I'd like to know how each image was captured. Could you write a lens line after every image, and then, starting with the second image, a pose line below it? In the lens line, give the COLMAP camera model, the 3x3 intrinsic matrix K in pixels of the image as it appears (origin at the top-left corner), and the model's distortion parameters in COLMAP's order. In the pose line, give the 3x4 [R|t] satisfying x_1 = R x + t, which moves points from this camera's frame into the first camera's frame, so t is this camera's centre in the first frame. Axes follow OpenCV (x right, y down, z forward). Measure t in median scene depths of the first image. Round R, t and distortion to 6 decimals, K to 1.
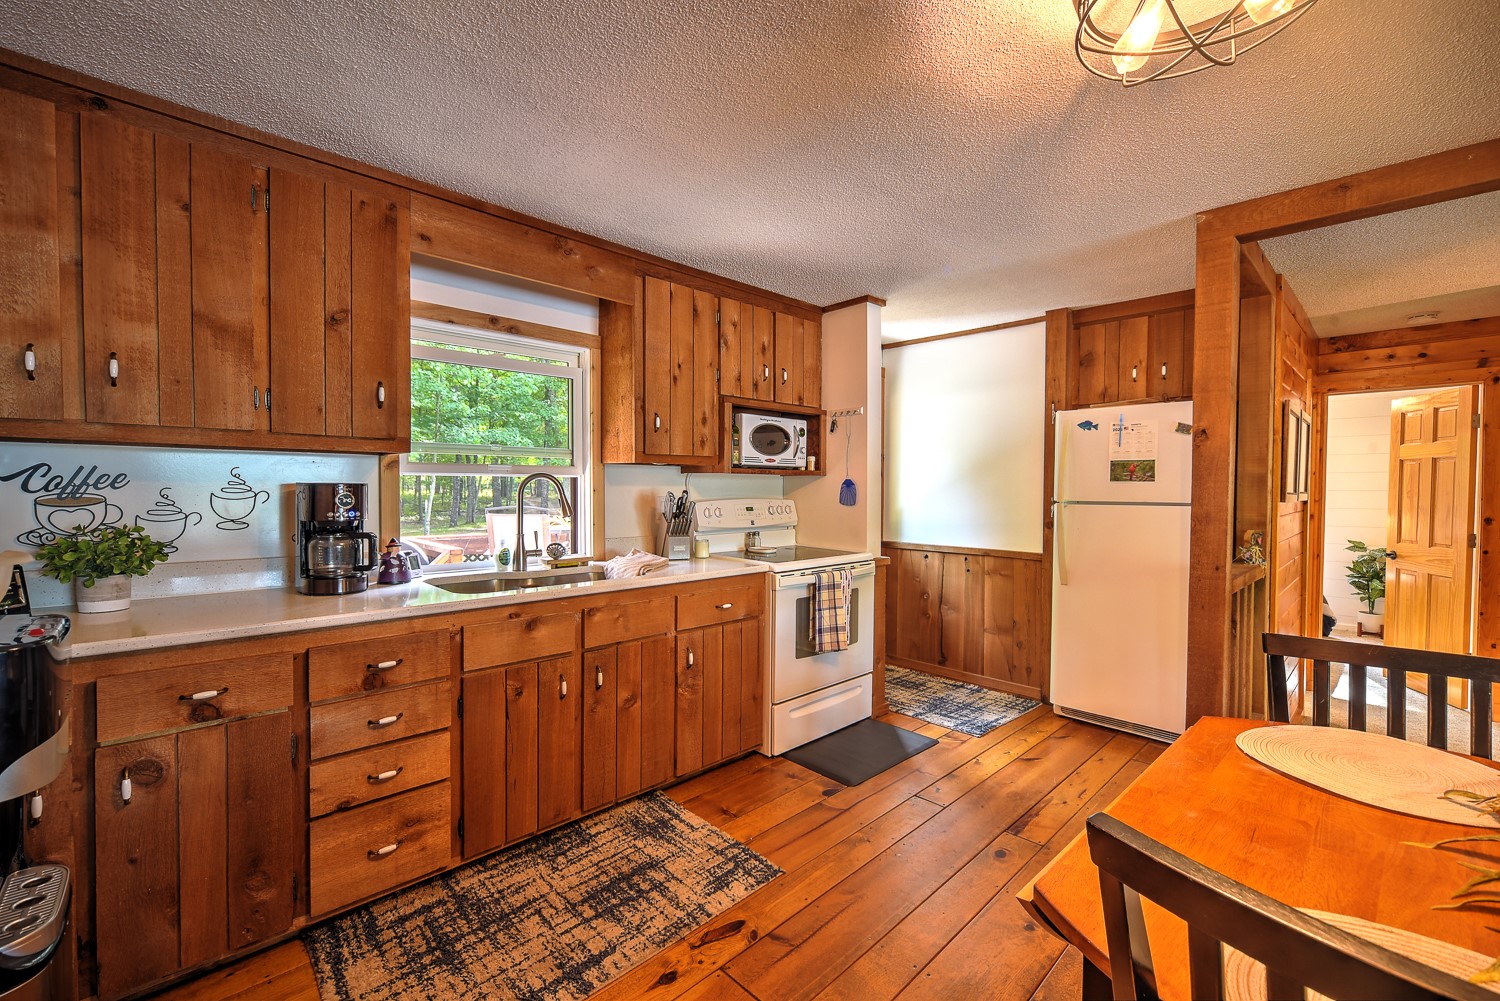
lens RADIAL K [[633.4, 0, 749.7], [0, 633.4, 500.1], [0, 0, 1]] dist [-0.003771, 0.001266]
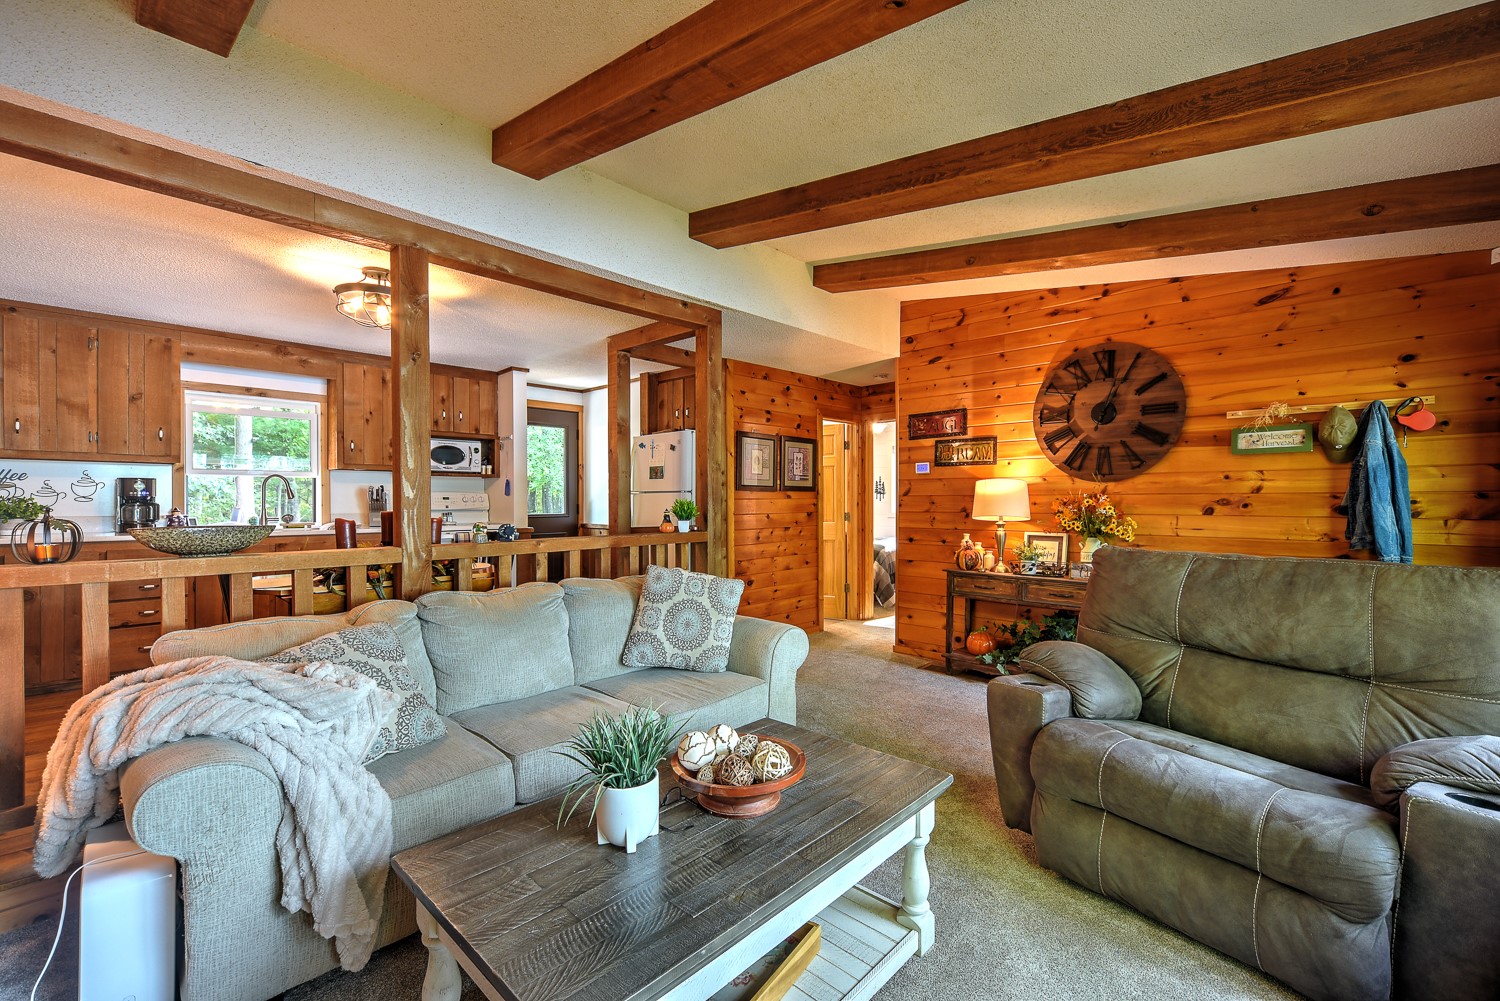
lens RADIAL K [[633.4, 0, 751.6], [0, 633.4, 500.7], [0, 0, 1]] dist [-0.003771, 0.001266]
pose [[0.999456, -0.005596, 0.032490, 0.825139], [0.006243, 0.999784, -0.019849, 0.065173], [-0.032372, 0.020041, 0.999275, -0.715335]]
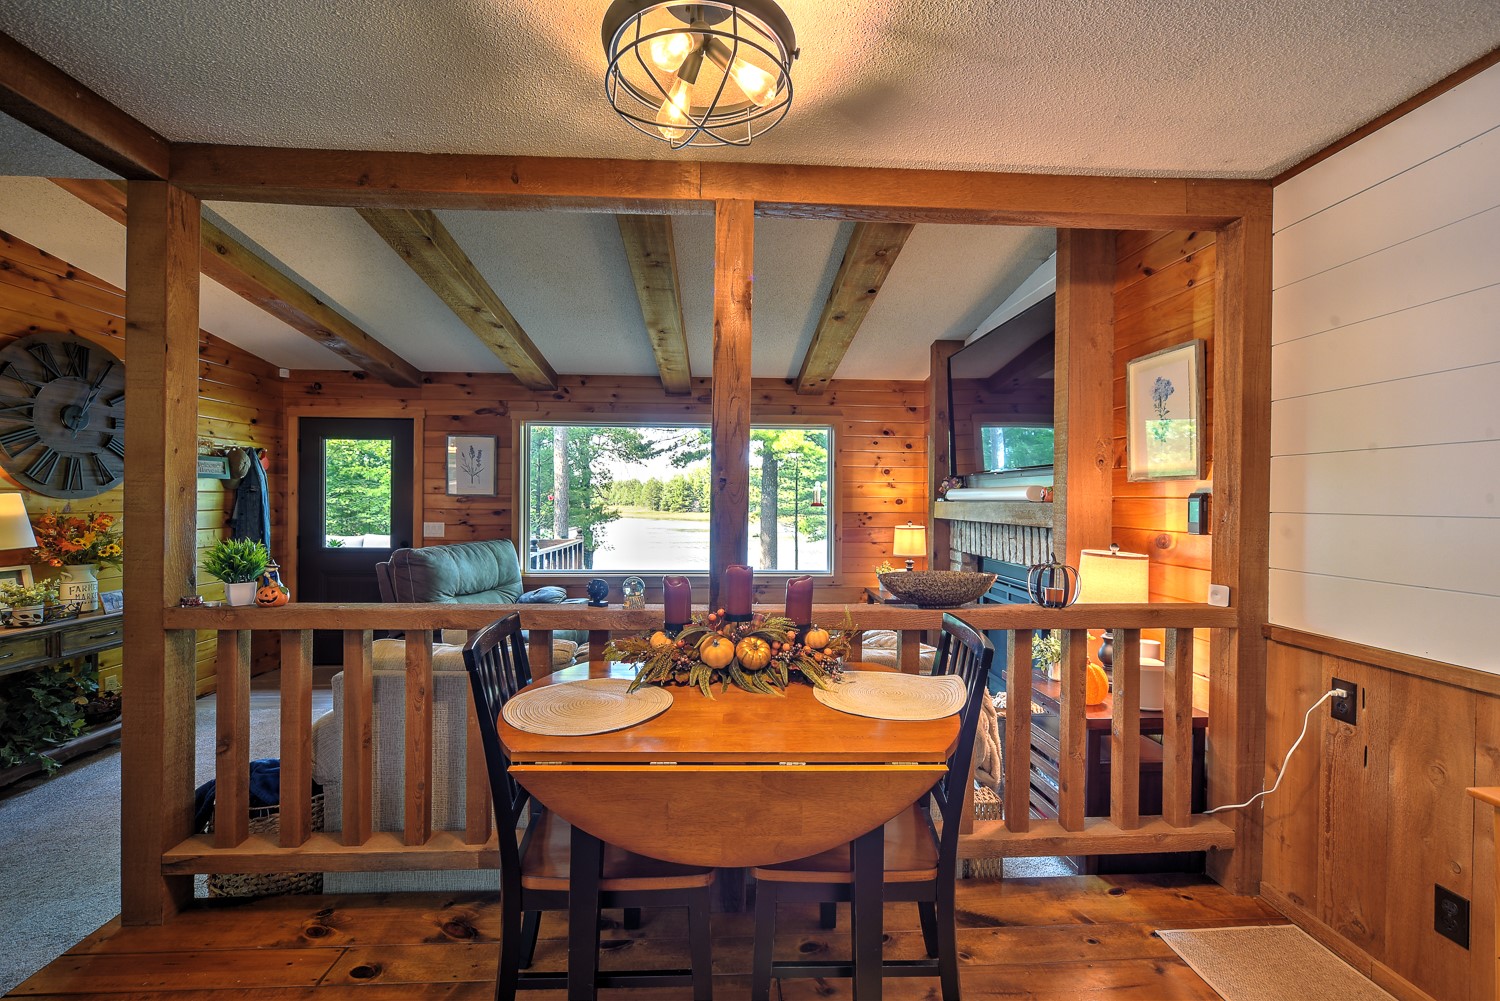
lens RADIAL K [[633.4, 0, 752.7], [0, 633.4, 501.5], [0, 0, 1]] dist [-0.003771, 0.001266]
pose [[-0.749192, -0.012726, 0.662231, -0.050341], [0.003670, 0.999720, 0.023362, -0.013065], [-0.662343, 0.019933, -0.748935, 0.636359]]
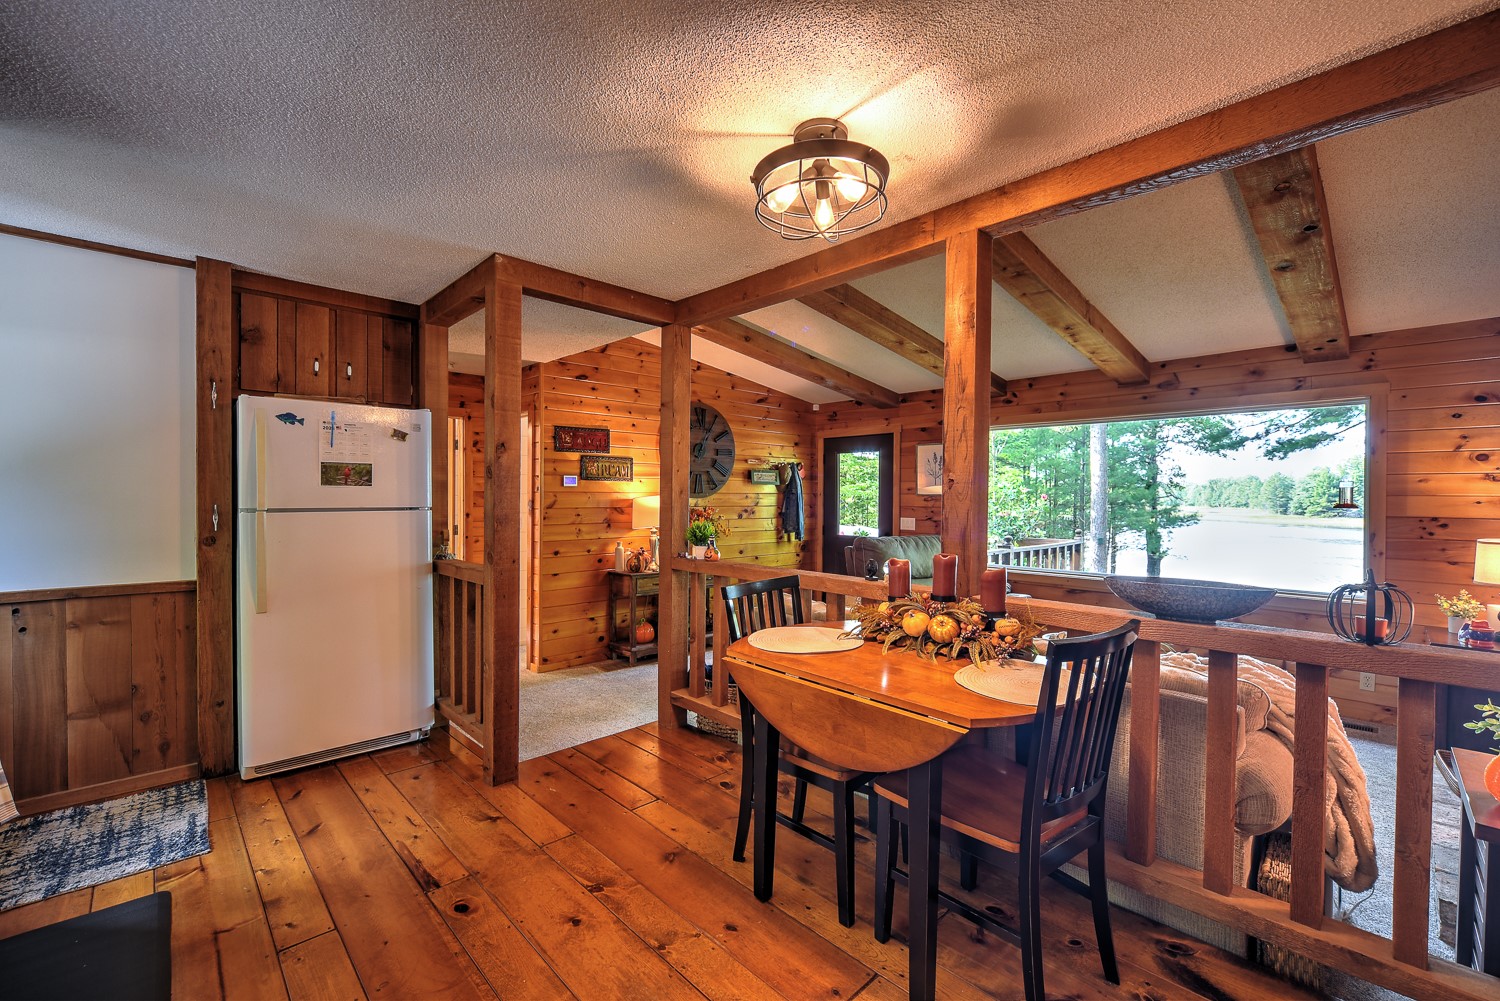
lens RADIAL K [[633.4, 0, 761.6], [0, 633.4, 501.3], [0, 0, 1]] dist [-0.003771, 0.001266]
pose [[0.000605, -0.013253, 0.999912, -0.335258], [0.016445, 0.999777, 0.013242, -0.009059], [-0.999865, 0.016436, 0.000823, 0.400402]]
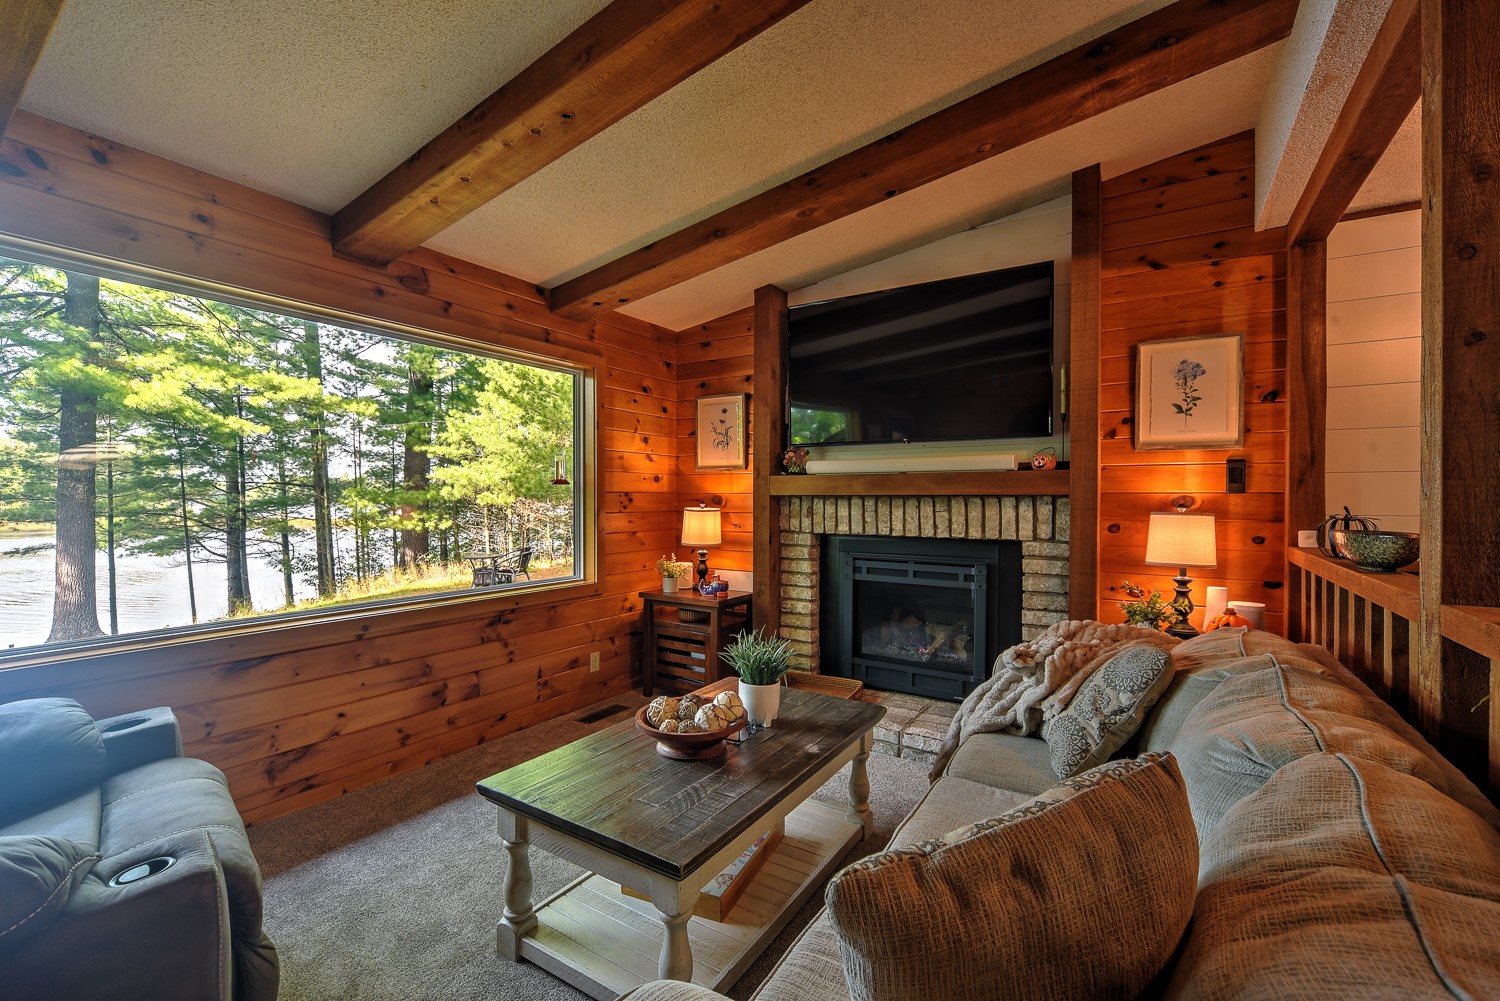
lens RADIAL K [[633.4, 0, 754.6], [0, 633.4, 502.9], [0, 0, 1]] dist [-0.003771, 0.001266]
pose [[-0.973675, -0.002931, -0.227921, 0.926599], [-0.010378, 0.999450, 0.031483, 0.037471], [0.227704, 0.033019, -0.973170, 0.455469]]
